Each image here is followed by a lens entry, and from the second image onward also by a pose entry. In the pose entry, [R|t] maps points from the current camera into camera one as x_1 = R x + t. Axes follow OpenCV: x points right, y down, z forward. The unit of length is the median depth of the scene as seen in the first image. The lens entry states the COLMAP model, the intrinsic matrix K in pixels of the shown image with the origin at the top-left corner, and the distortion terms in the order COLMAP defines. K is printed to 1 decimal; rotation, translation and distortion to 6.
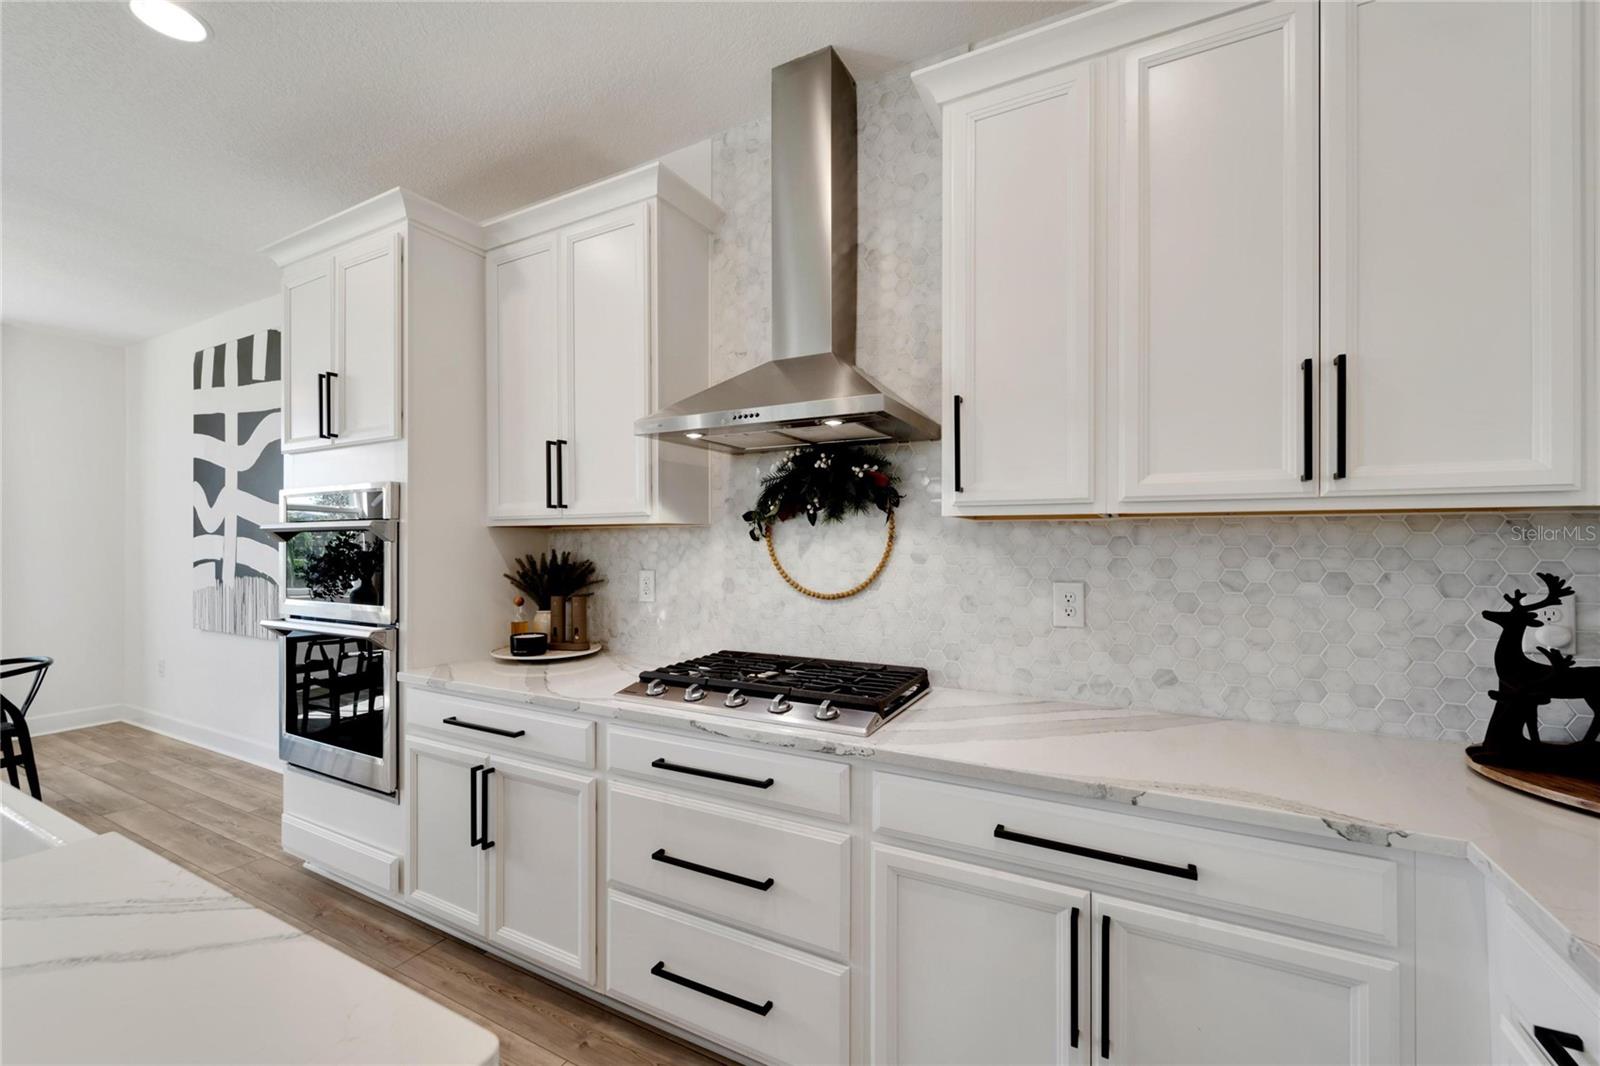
lens RADIAL K [[650.8, 0, 789.2], [0, 650.8, 543.3], [0, 0, 1]] dist [0.001910, -0.000301]
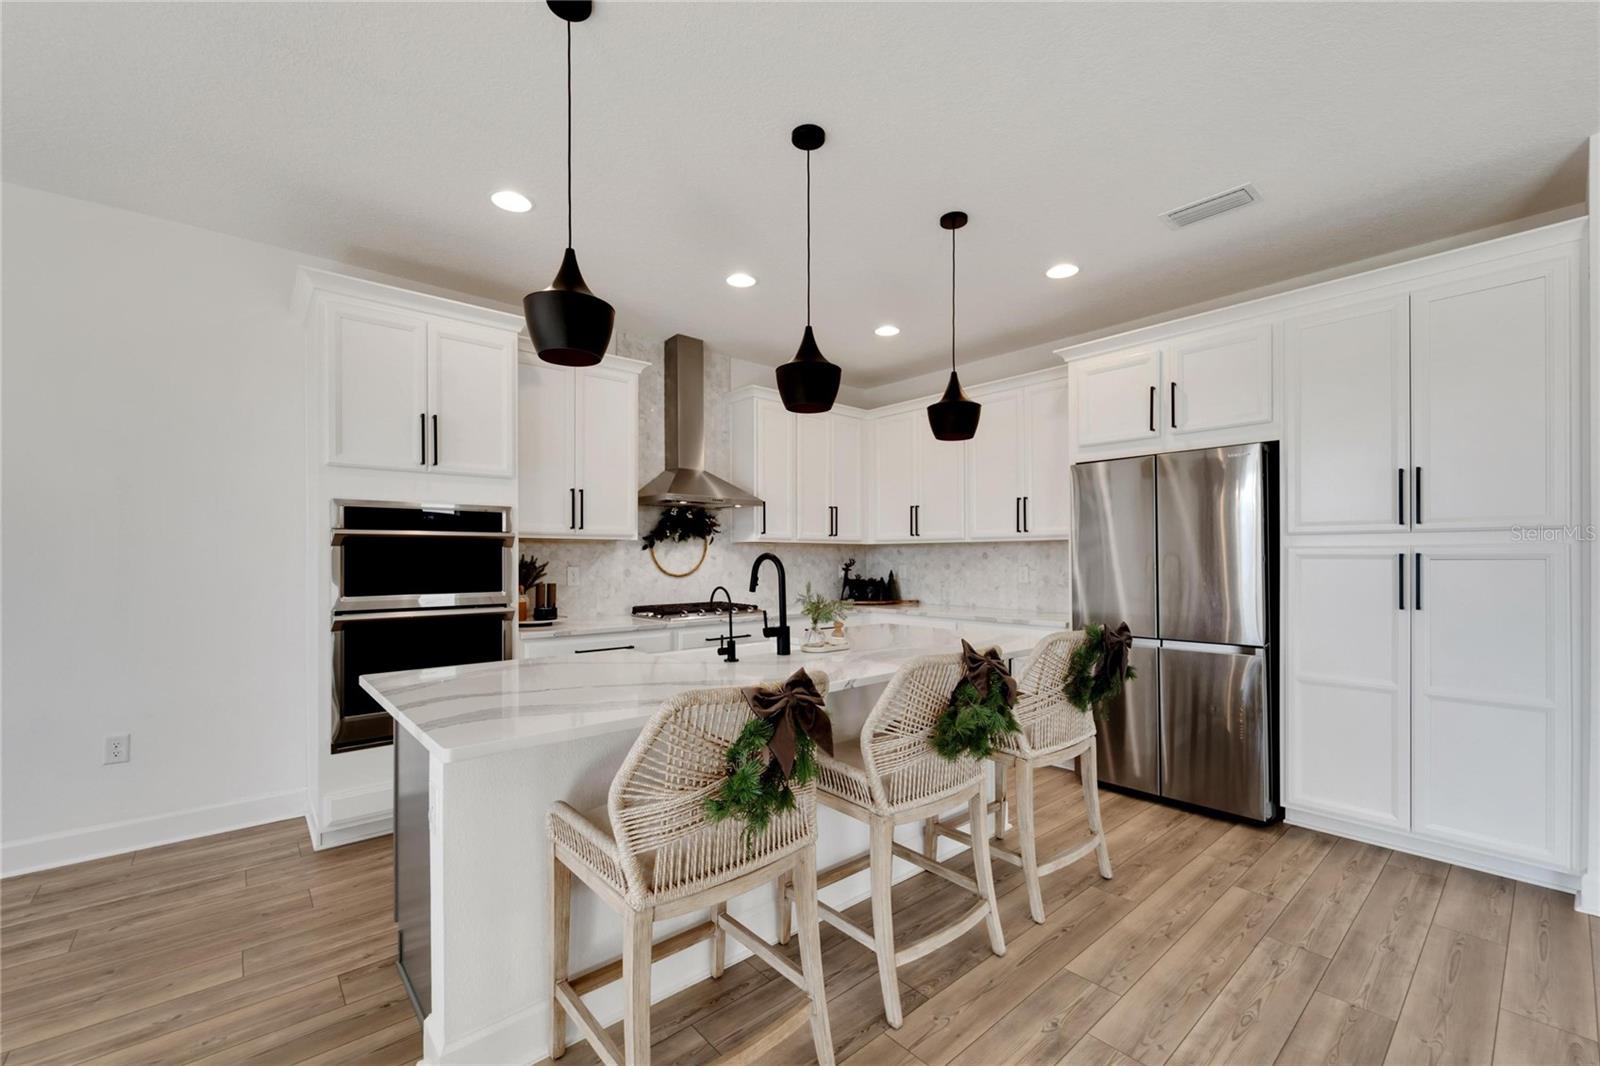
lens RADIAL K [[660.0, 0, 794.0], [0, 660.0, 551.3], [0, 0, 1]] dist [0.007102, -0.000183]
pose [[0.352255, 0.007904, 0.935871, -1.937411], [-0.000268, 0.999965, -0.008345, 0.019591], [-0.935904, 0.002689, 0.352245, -0.142922]]
